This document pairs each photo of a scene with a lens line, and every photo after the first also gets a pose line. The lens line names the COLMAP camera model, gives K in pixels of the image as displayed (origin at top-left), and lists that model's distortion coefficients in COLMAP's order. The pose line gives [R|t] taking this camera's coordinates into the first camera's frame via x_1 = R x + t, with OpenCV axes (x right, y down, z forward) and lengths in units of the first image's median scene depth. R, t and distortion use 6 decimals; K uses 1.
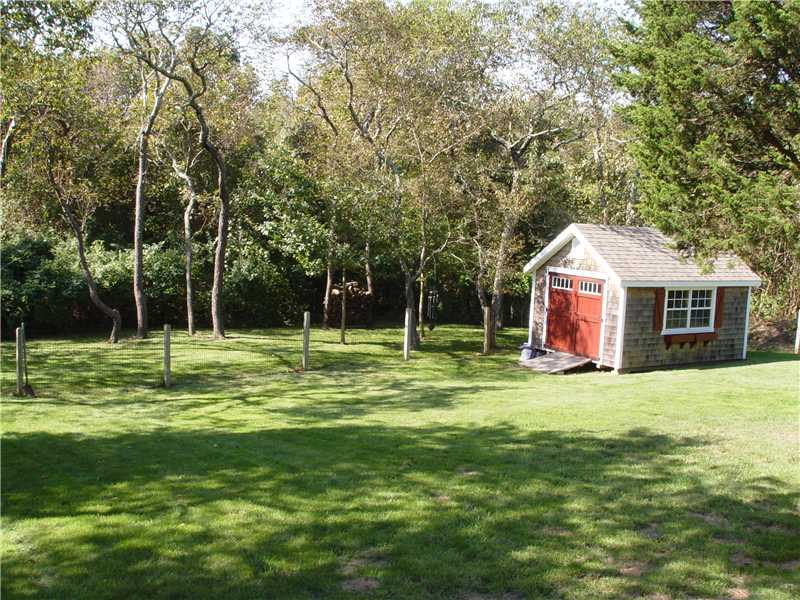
lens RADIAL K [[928.7, 0, 400.0], [0, 928.7, 300.0], [0, 0, 1]] dist [-0.207574, 0.298826]
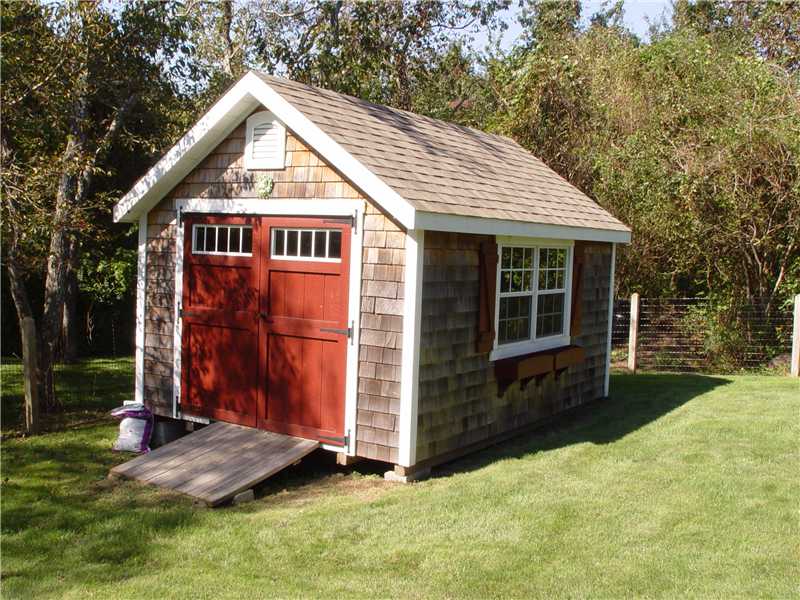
lens RADIAL K [[928.7, 0, 400.0], [0, 928.7, 300.0], [0, 0, 1]] dist [-0.207574, 0.298826]
pose [[0.903108, -0.043511, 0.427204, 0.083710], [0.051090, 0.998674, -0.006288, 0.012610], [-0.426364, 0.027505, 0.904133, 0.657908]]
